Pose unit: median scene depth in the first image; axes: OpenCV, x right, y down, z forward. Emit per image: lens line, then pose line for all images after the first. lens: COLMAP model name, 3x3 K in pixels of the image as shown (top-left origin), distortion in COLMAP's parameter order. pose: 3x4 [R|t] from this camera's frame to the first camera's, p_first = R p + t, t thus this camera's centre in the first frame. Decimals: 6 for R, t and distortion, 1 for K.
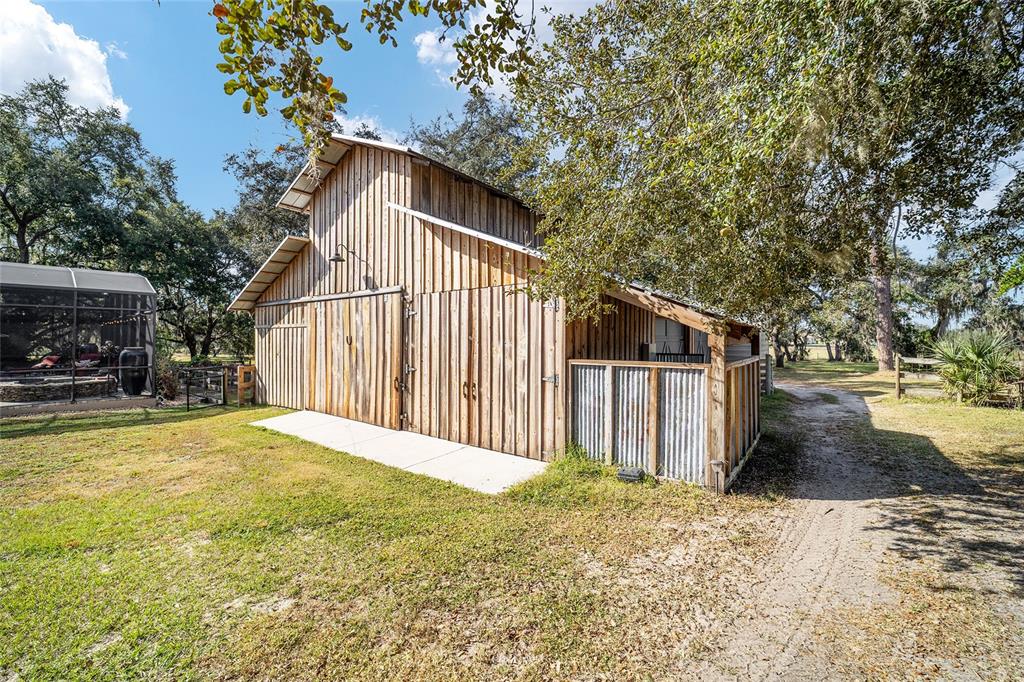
lens RADIAL K [[409.9, 0, 515.4], [0, 409.9, 336.3], [0, 0, 1]] dist [-0.012367, 0.000622]
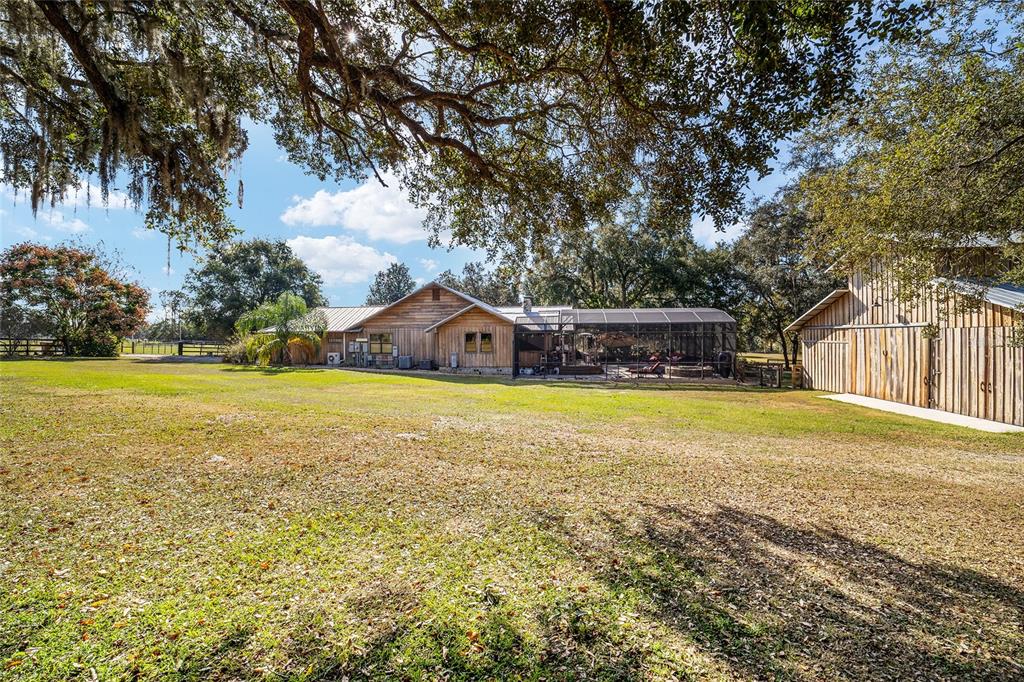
lens RADIAL K [[420.2, 0, 515.7], [0, 420.2, 339.3], [0, 0, 1]] dist [-0.013209, 0.000088]
pose [[0.535125, -0.003047, -0.844767, 0.242620], [0.016340, 0.999844, 0.006744, -0.090236], [0.844615, -0.017413, 0.535091, -1.295268]]
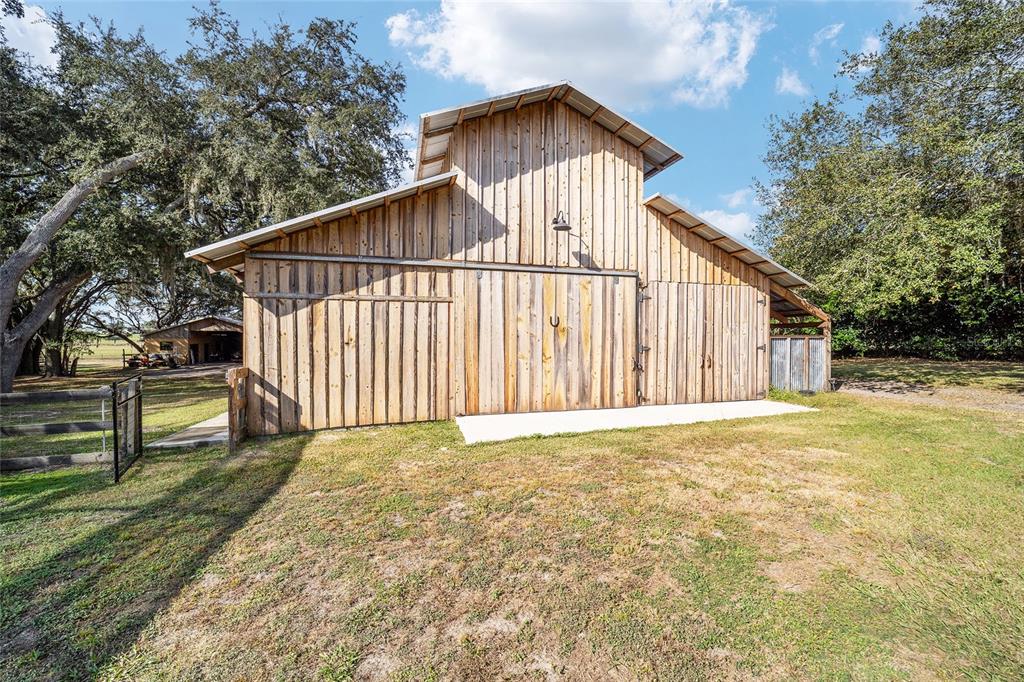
lens RADIAL K [[409.9, 0, 512.4], [0, 409.9, 340.3], [0, 0, 1]] dist [-0.012367, 0.000622]
pose [[0.588599, -0.012702, 0.808325, -1.280378], [-0.007057, 0.999758, 0.020849, 0.035199], [-0.808394, -0.017976, 0.588367, 0.608314]]
